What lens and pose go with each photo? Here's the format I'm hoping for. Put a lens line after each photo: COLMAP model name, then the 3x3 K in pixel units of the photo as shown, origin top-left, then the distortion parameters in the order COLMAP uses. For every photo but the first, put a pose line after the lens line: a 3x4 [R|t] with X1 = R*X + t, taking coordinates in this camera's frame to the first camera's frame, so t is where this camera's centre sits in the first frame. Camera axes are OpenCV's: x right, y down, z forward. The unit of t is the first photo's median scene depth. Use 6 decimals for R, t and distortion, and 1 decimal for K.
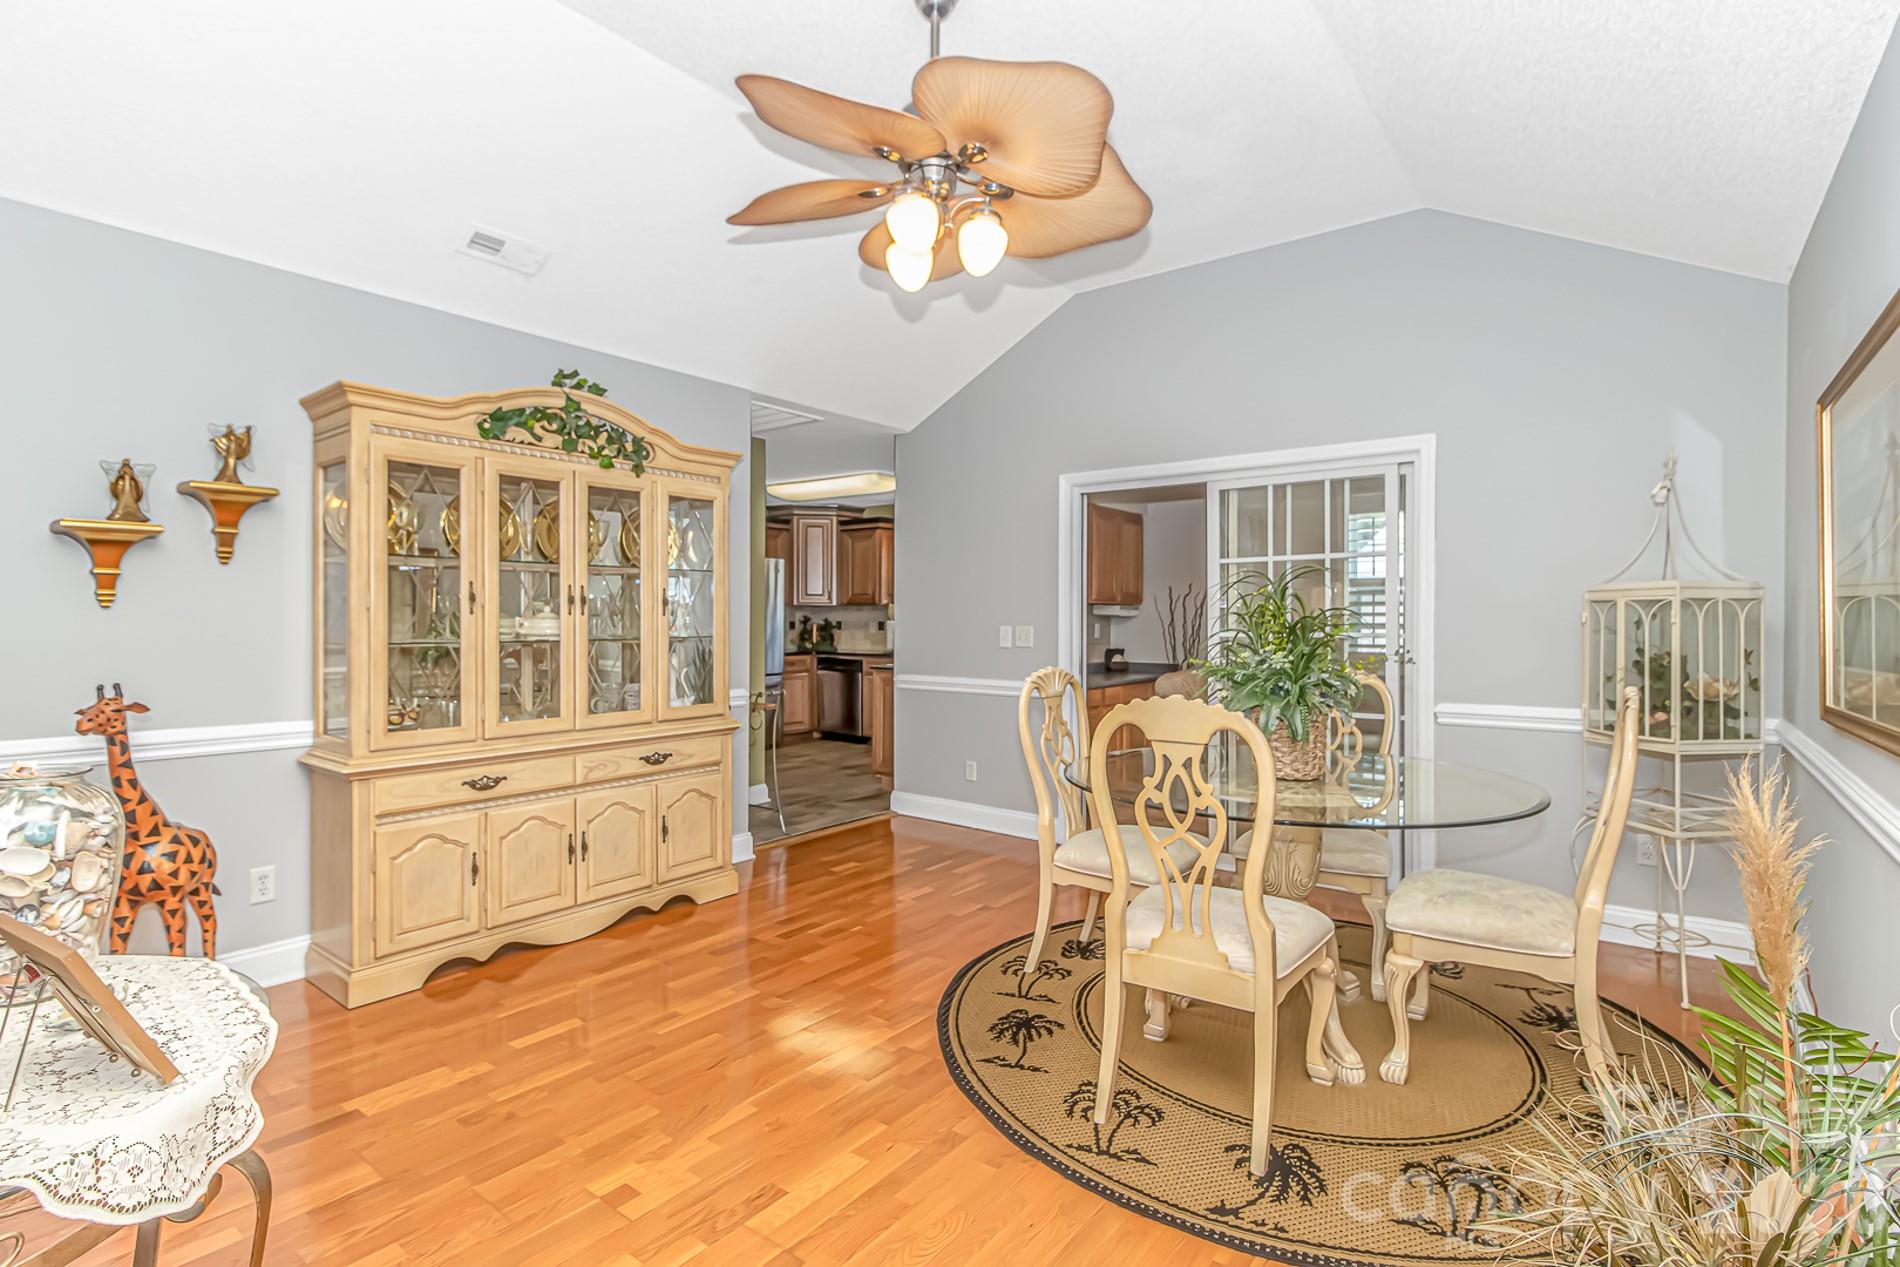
lens RADIAL K [[915.1, 0, 950.0], [0, 915.1, 633.5], [0, 0, 1]] dist [-0.002001, -0.001165]
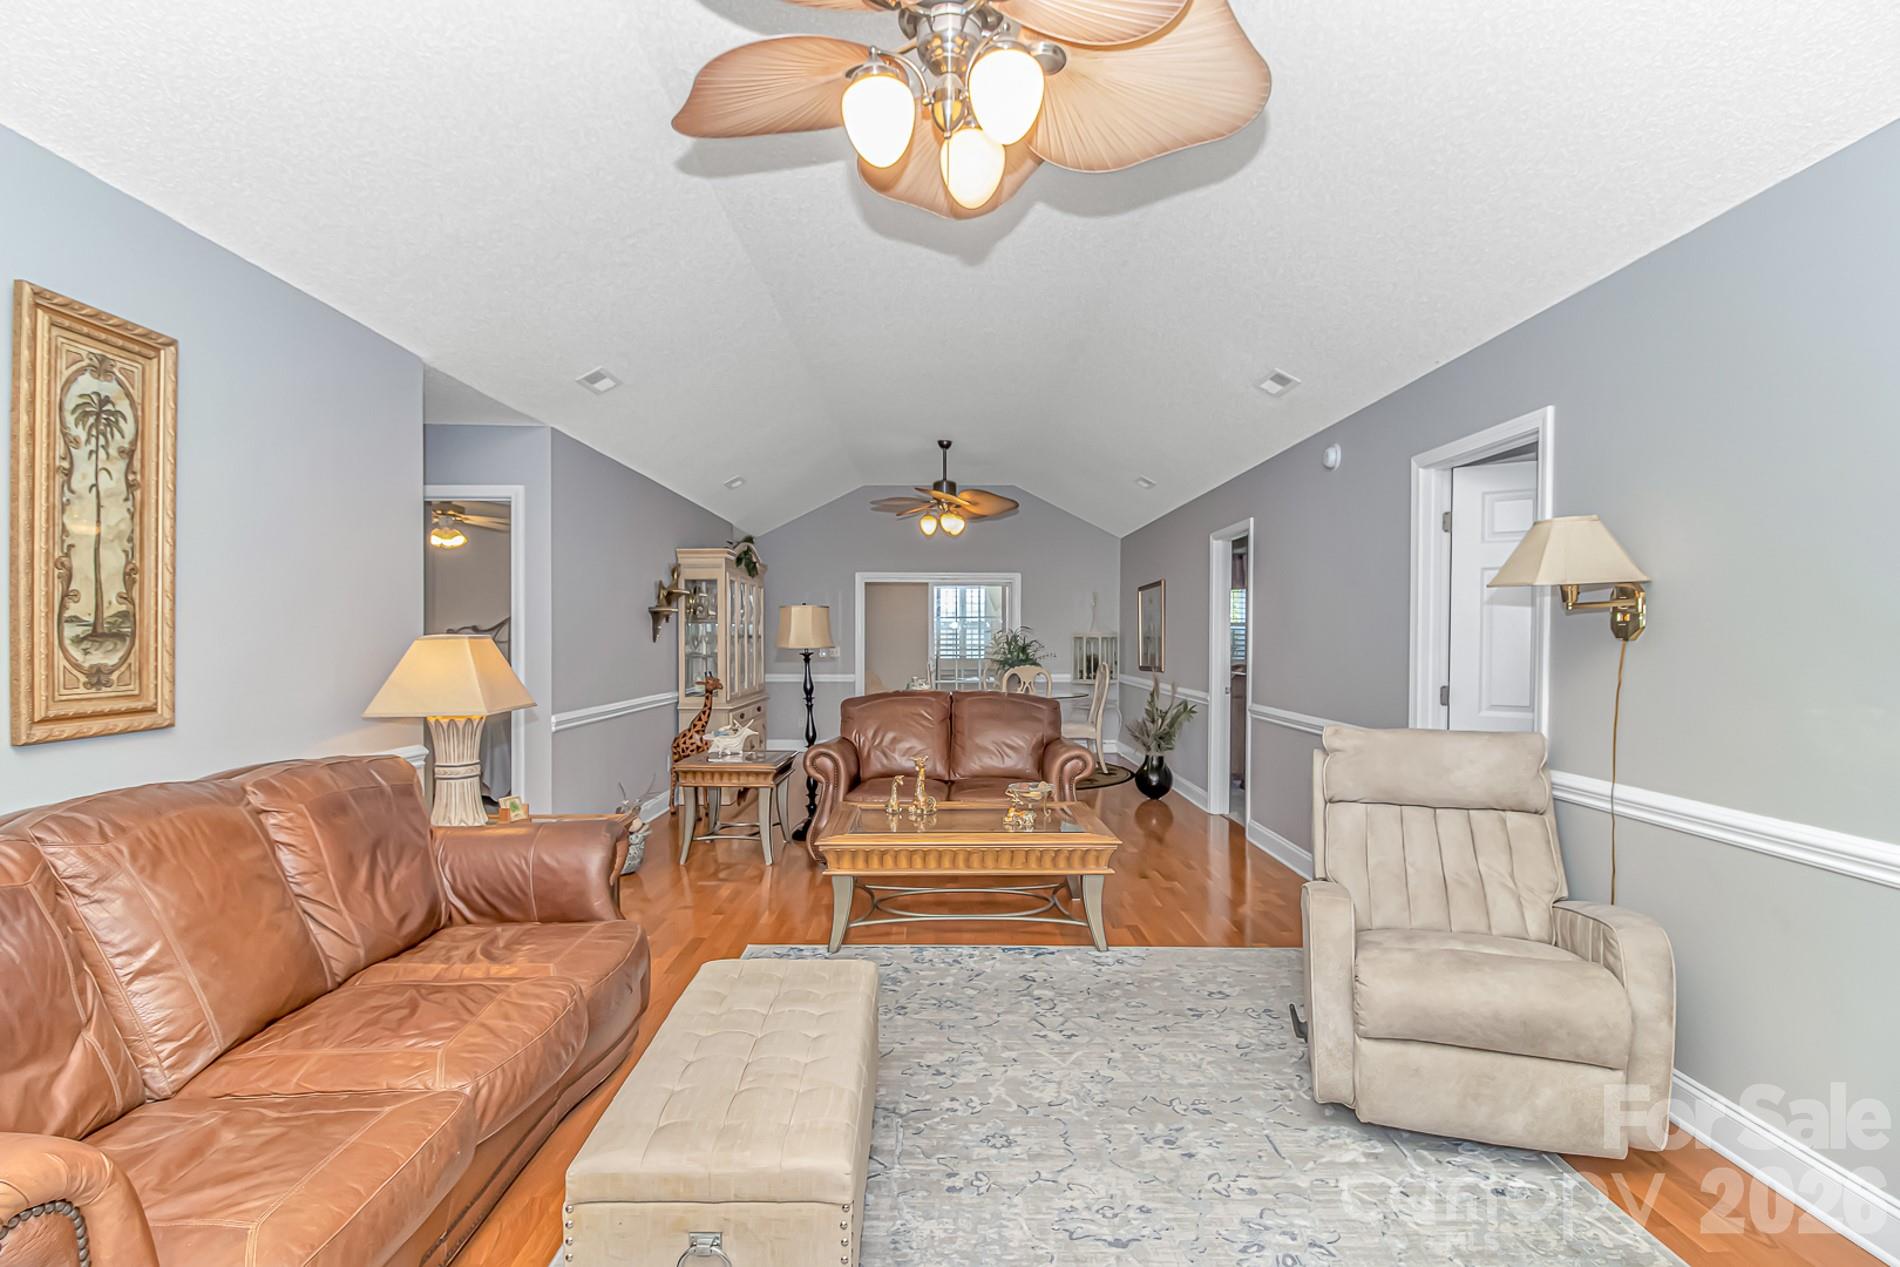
lens RADIAL K [[898.7, 0, 949.9], [0, 898.7, 641.5], [0, 0, 1]] dist [0.000847, 0.000706]
pose [[0.787109, -0.014066, 0.616654, -3.415928], [0.007433, 0.999884, 0.013320, -0.107712], [-0.616769, -0.005900, 0.787122, -2.564207]]
